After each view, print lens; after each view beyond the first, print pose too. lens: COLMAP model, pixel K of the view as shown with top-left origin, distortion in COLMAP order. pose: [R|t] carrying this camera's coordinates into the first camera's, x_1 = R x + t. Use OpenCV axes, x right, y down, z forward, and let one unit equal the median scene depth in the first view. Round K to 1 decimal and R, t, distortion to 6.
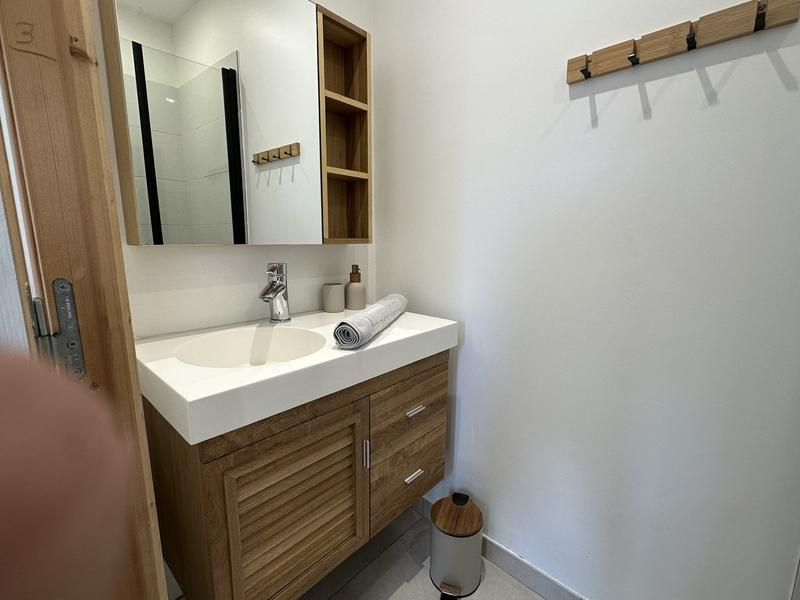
lens RADIAL K [[366.0, 0, 400.4], [0, 366.0, 301.2], [0, 0, 1]] dist [-0.005199, 0.000721]
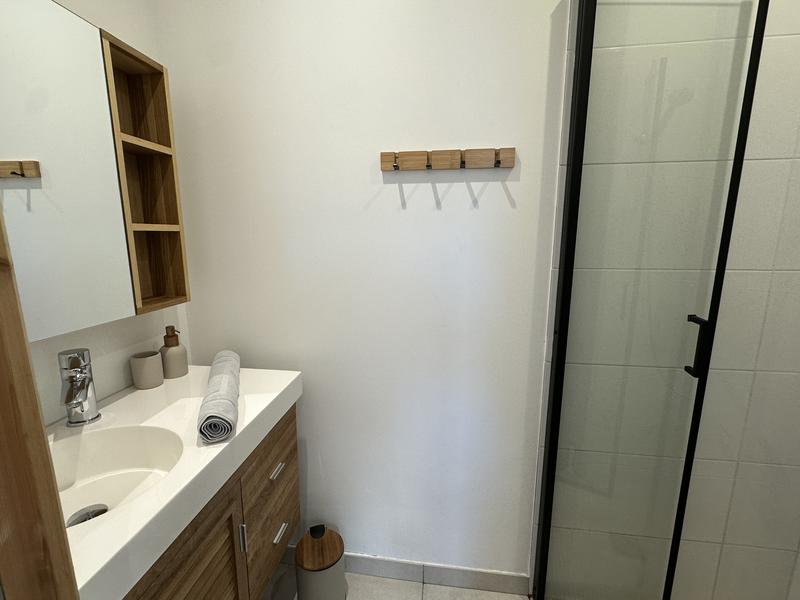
lens RADIAL K [[366.0, 0, 400.3], [0, 366.0, 300.5], [0, 0, 1]] dist [-0.005199, 0.000721]
pose [[0.812033, -0.106003, 0.573903, -0.201923], [0.097636, 0.994182, 0.045483, -0.173382], [-0.575386, 0.019100, 0.817659, -0.030411]]
